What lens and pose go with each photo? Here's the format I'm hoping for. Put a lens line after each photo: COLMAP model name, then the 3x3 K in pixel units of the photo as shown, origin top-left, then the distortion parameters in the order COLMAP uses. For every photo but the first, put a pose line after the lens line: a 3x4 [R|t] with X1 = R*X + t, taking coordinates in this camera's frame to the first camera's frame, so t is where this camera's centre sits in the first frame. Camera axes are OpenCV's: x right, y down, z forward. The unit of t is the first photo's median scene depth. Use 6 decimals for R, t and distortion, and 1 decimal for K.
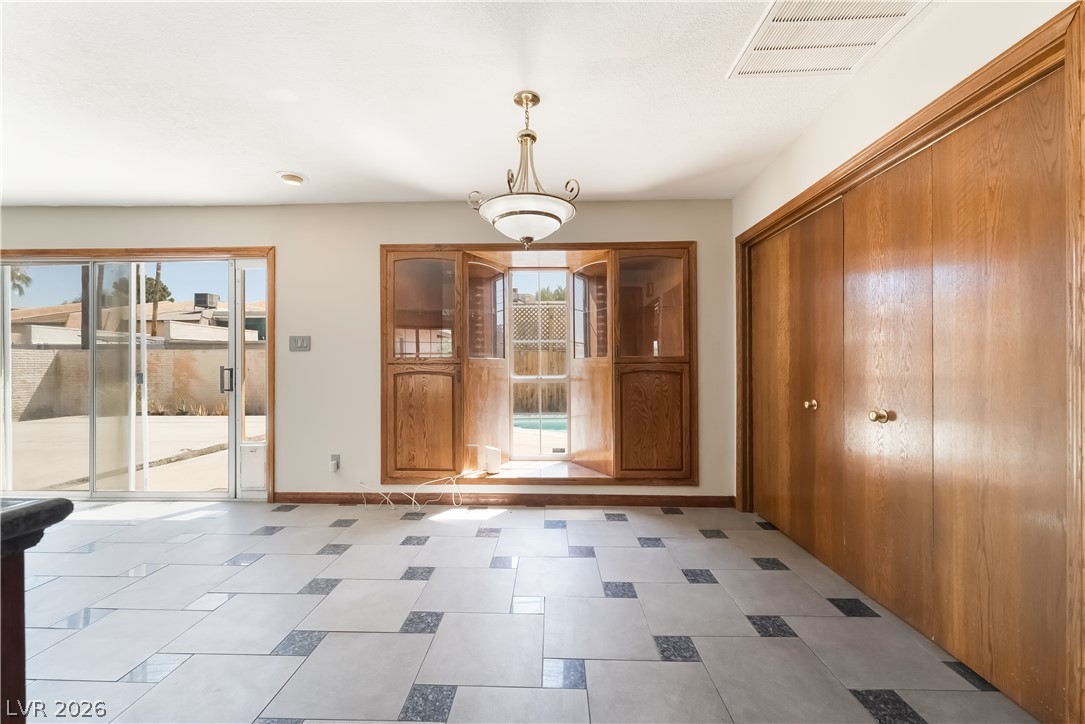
lens RADIAL K [[445.0, 0, 542.8], [0, 445.0, 362.7], [0, 0, 1]] dist [0.000018, -0.000163]
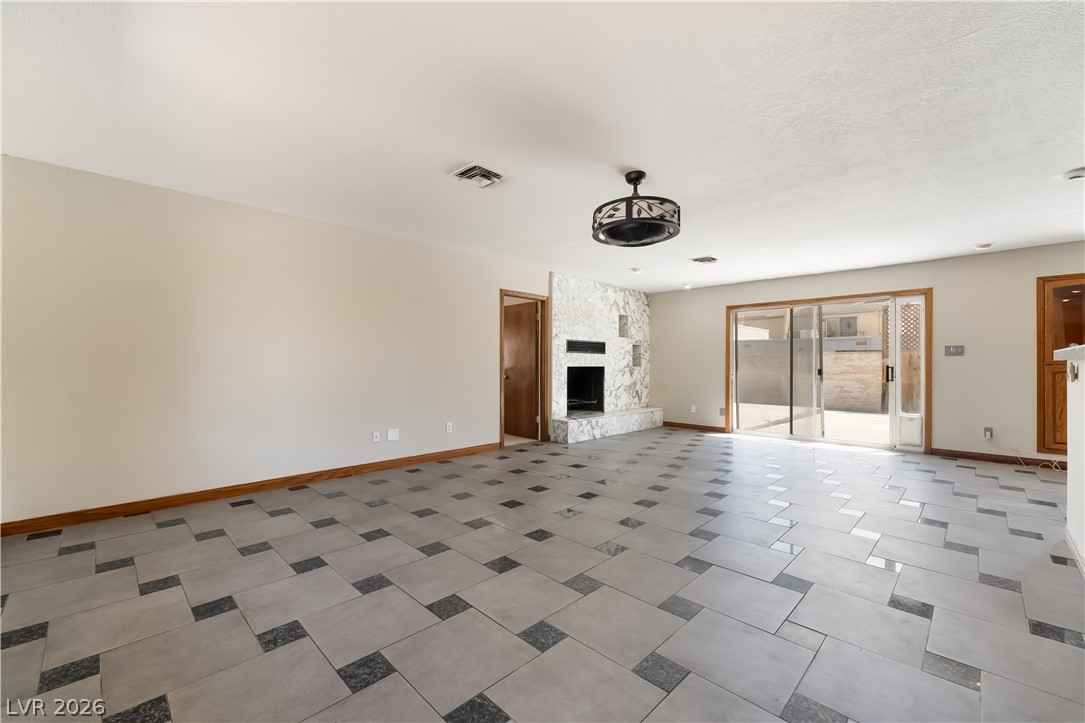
lens RADIAL K [[445.0, 0, 533.5], [0, 445.0, 364.4], [0, 0, 1]] dist [0.000018, -0.000163]
pose [[0.723034, 0.005537, -0.690791, -0.534378], [-0.003746, 0.999985, 0.004095, 0.002137], [0.690803, -0.000373, 0.723043, -1.049183]]
